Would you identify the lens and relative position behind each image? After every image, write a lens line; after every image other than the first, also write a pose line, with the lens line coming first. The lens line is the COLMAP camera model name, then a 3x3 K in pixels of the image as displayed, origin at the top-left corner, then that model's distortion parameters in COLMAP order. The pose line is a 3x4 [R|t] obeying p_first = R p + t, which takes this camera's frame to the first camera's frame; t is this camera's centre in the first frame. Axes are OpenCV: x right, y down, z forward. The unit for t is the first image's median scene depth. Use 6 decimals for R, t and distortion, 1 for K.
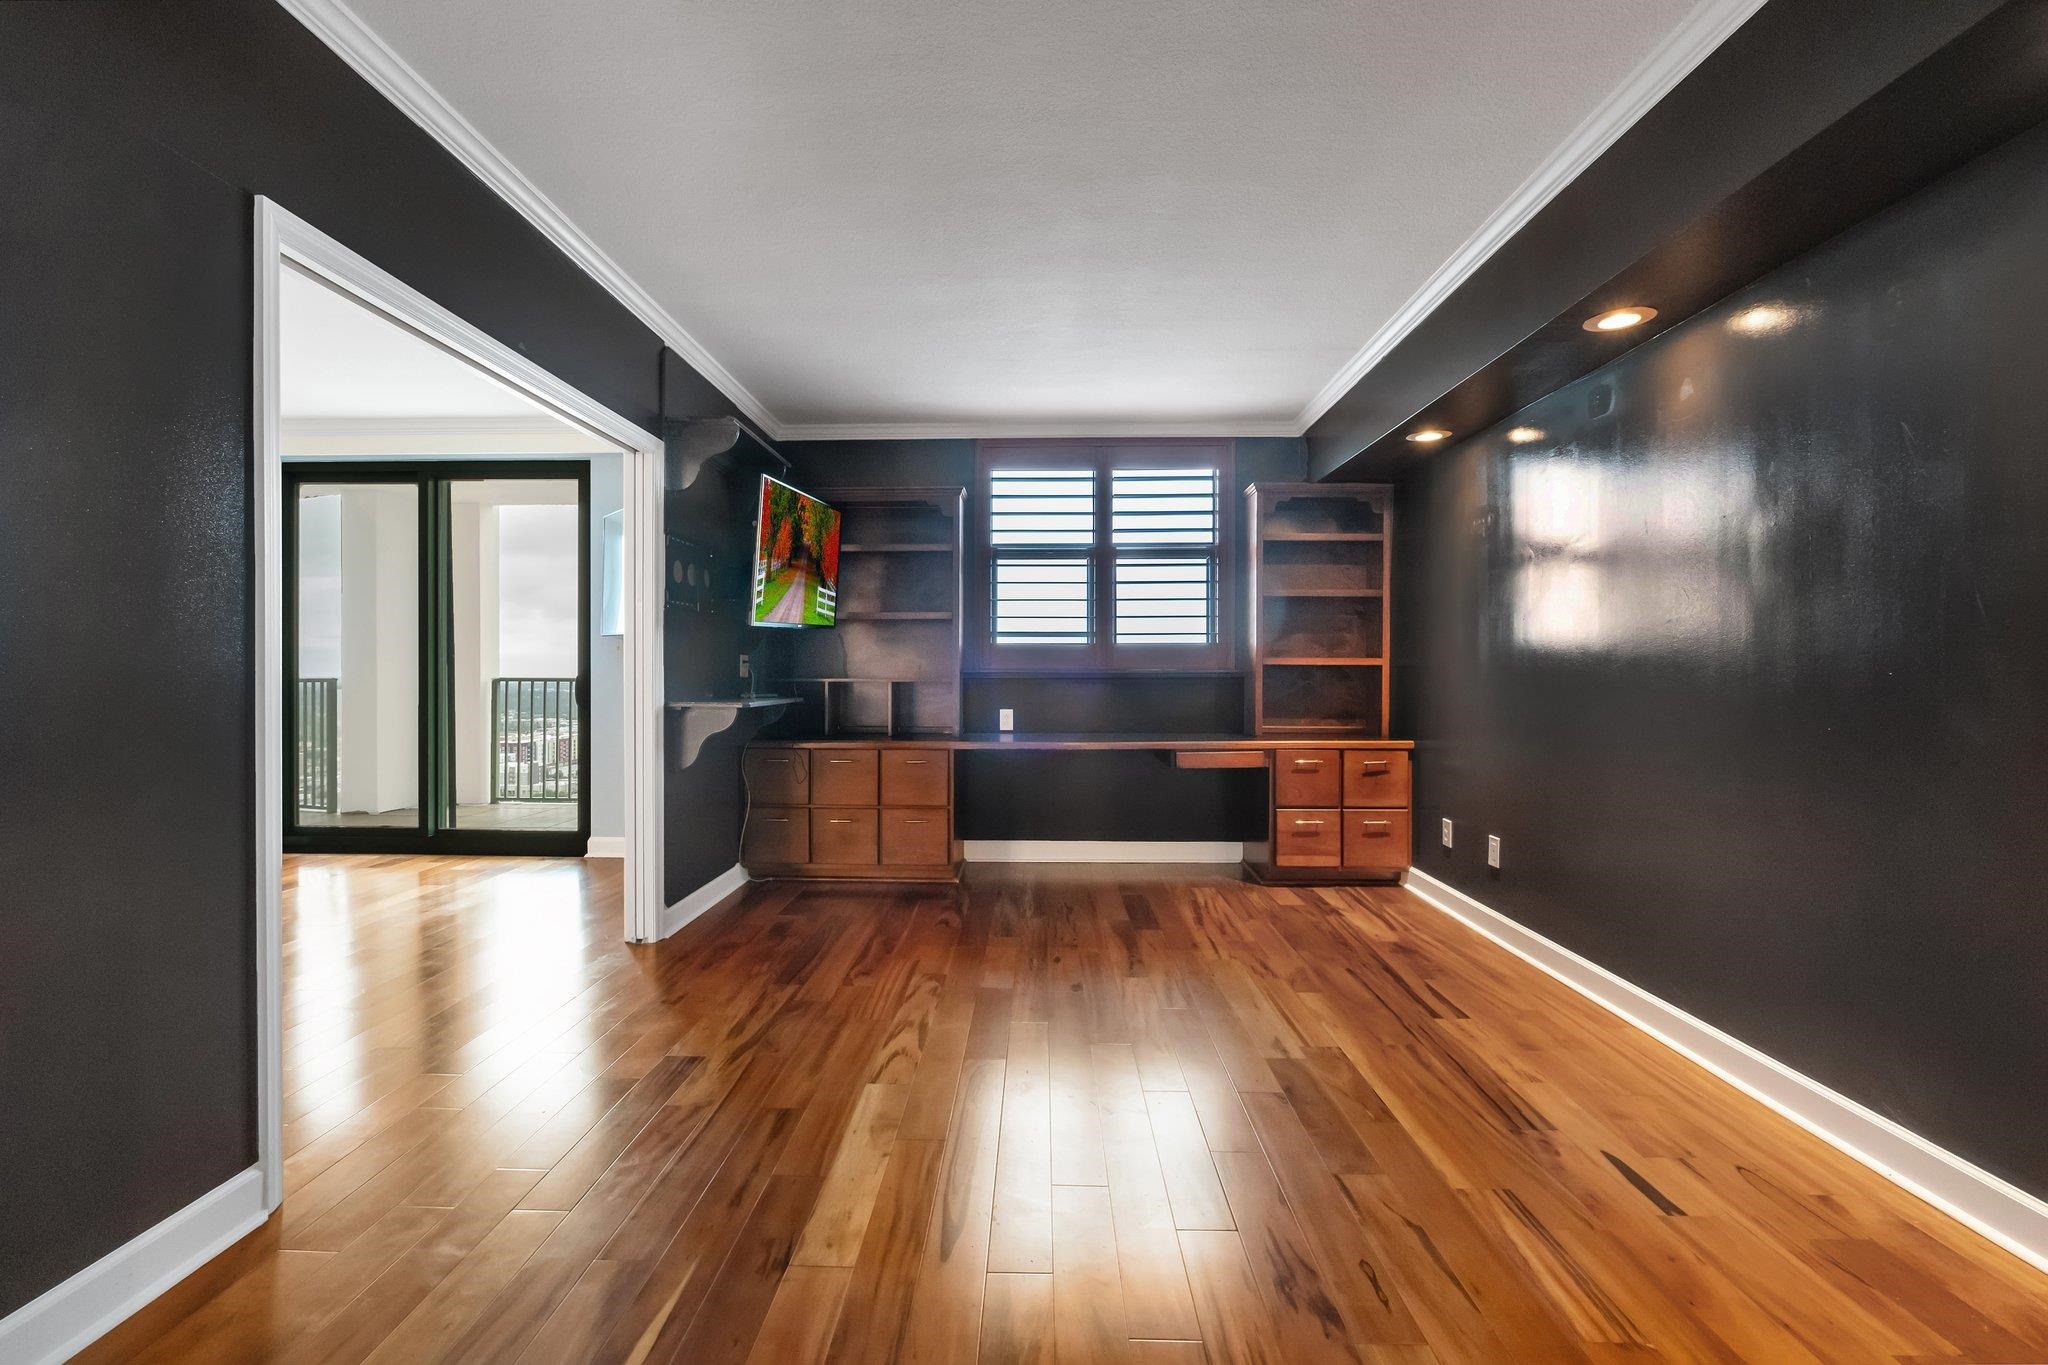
lens RADIAL K [[883.6, 0, 1011.4], [0, 883.6, 681.0], [0, 0, 1]] dist [-0.002445, -0.000267]
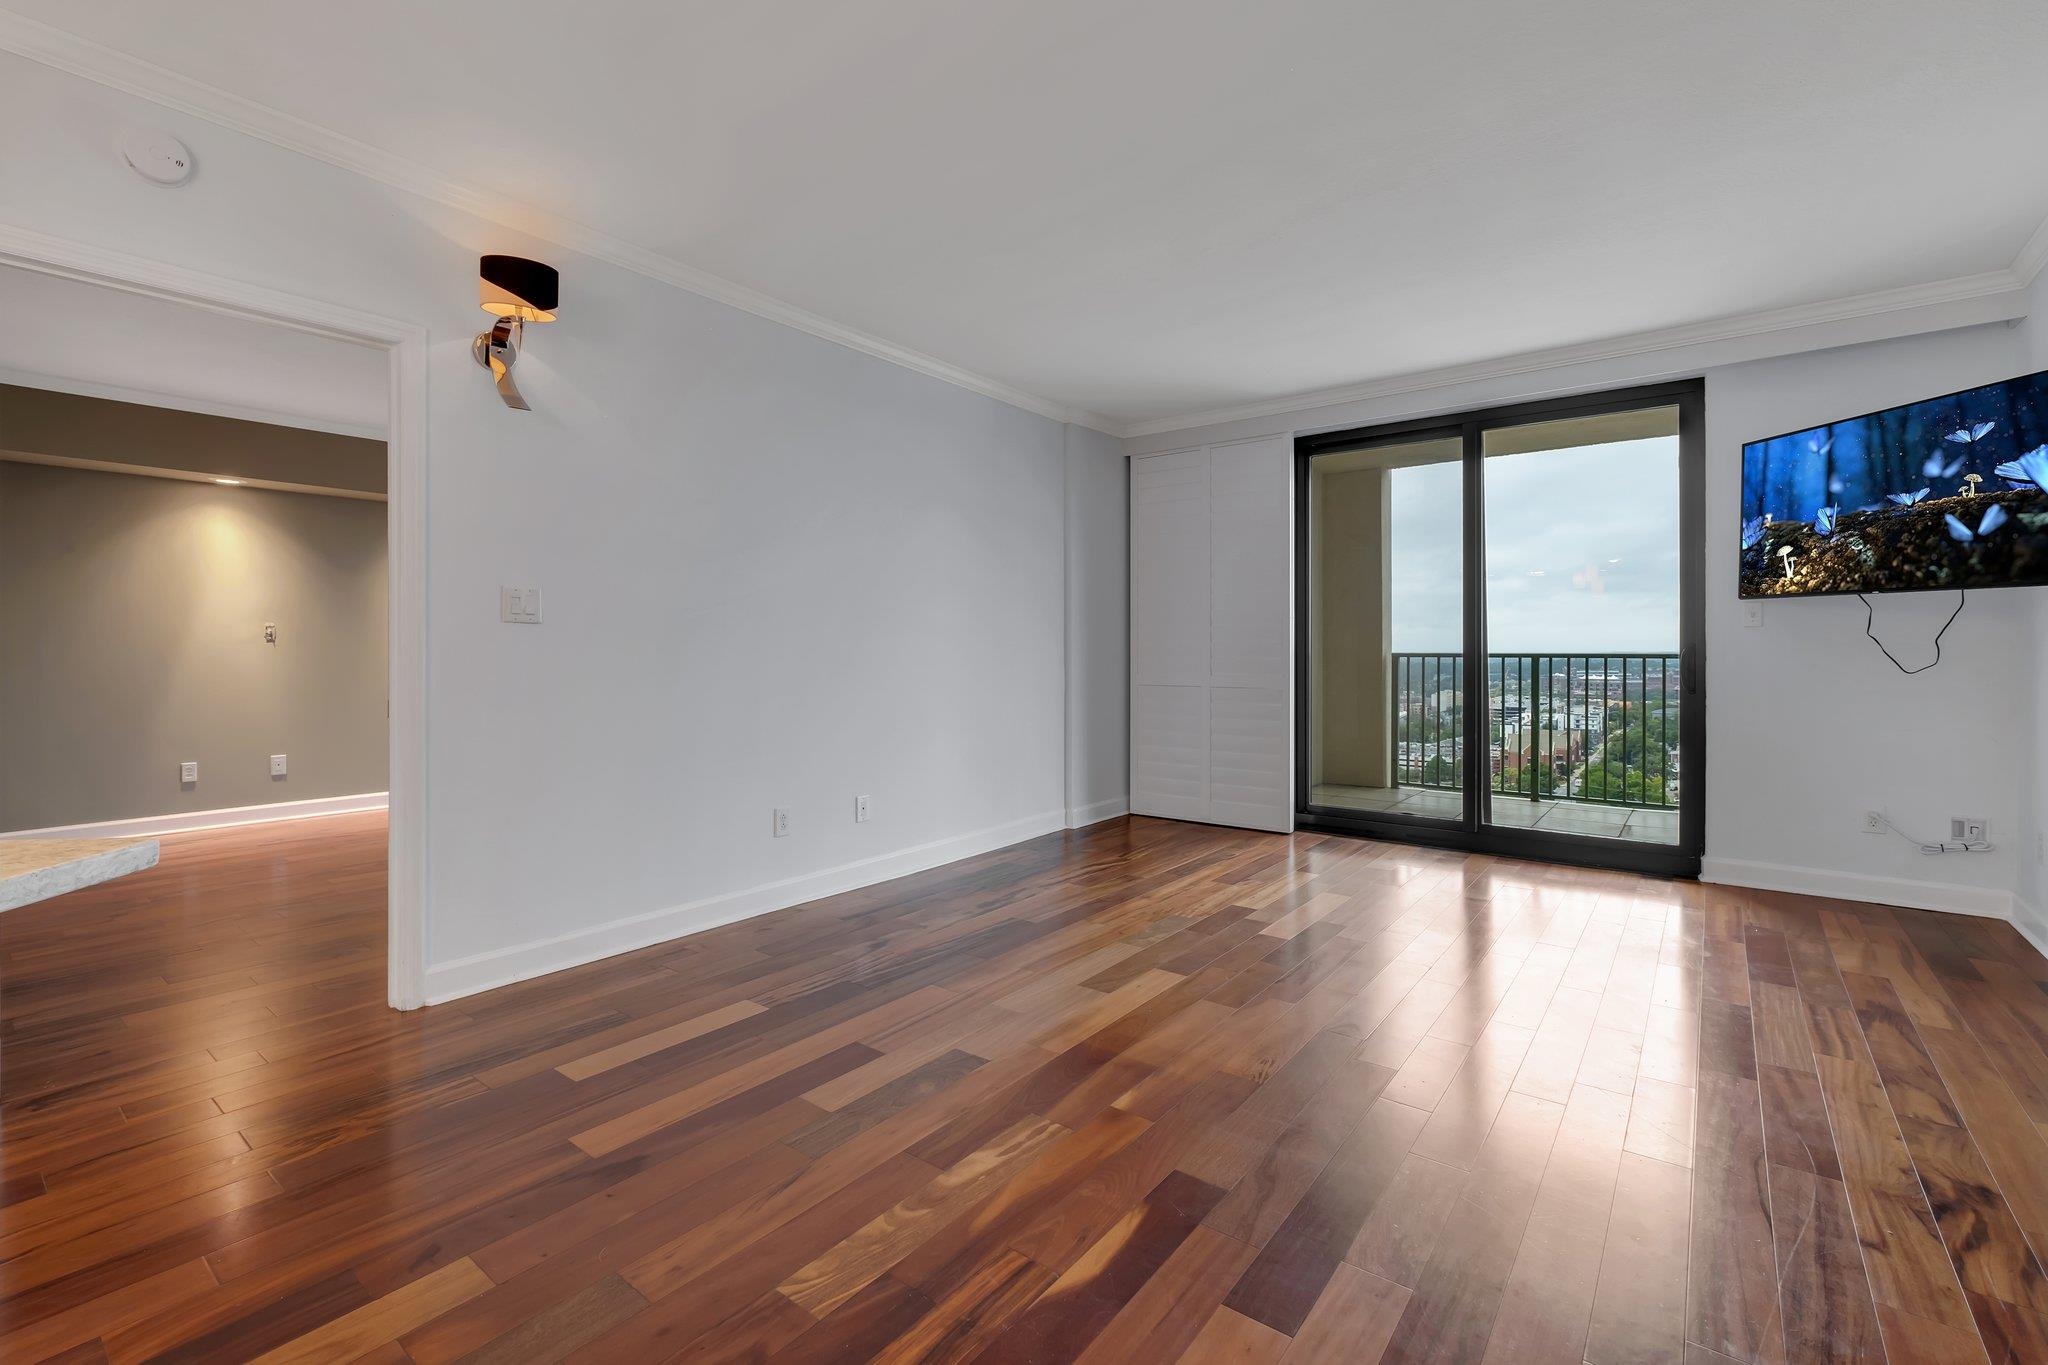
lens RADIAL K [[902.4, 0, 1023.9], [0, 902.4, 655.5], [0, 0, 1]] dist [0.004621, -0.000118]
pose [[0.812554, -0.000451, -0.582886, -0.570106], [0.000457, 1.000000, -0.000136, -0.002423], [0.582886, -0.000156, 0.812554, -0.008471]]
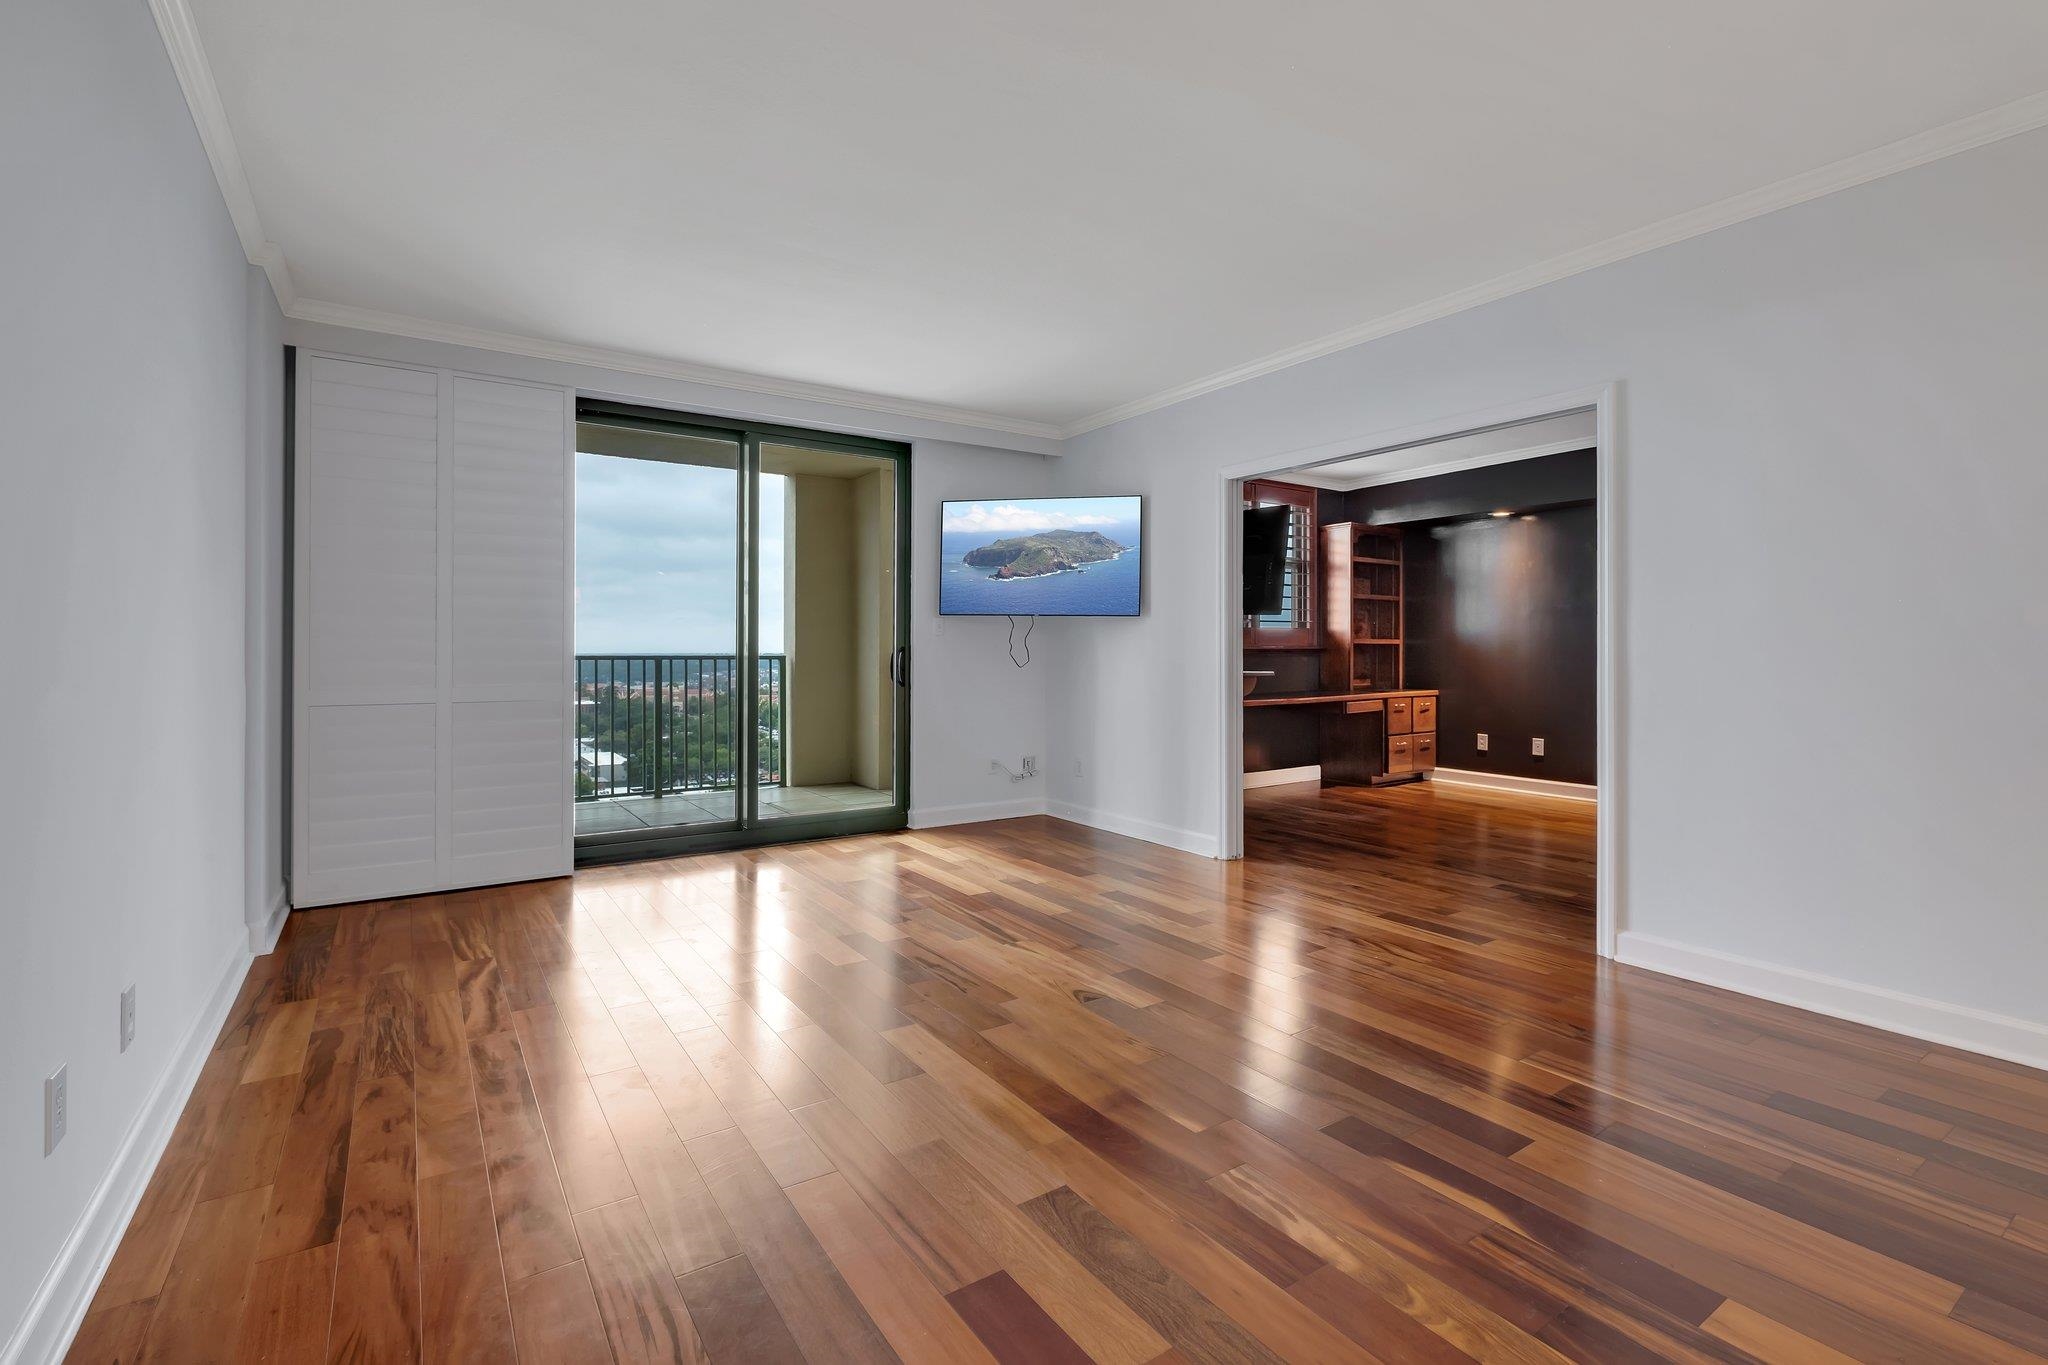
lens RADIAL K [[906.5, 0, 996.8], [0, 906.5, 646.7], [0, 0, 1]] dist [-0.003348, -0.000318]
pose [[0.814817, -0.000452, 0.579718, -1.188446], [0.005926, 0.999954, -0.007548, -0.005658], [-0.579688, 0.009586, 0.814782, 0.097540]]
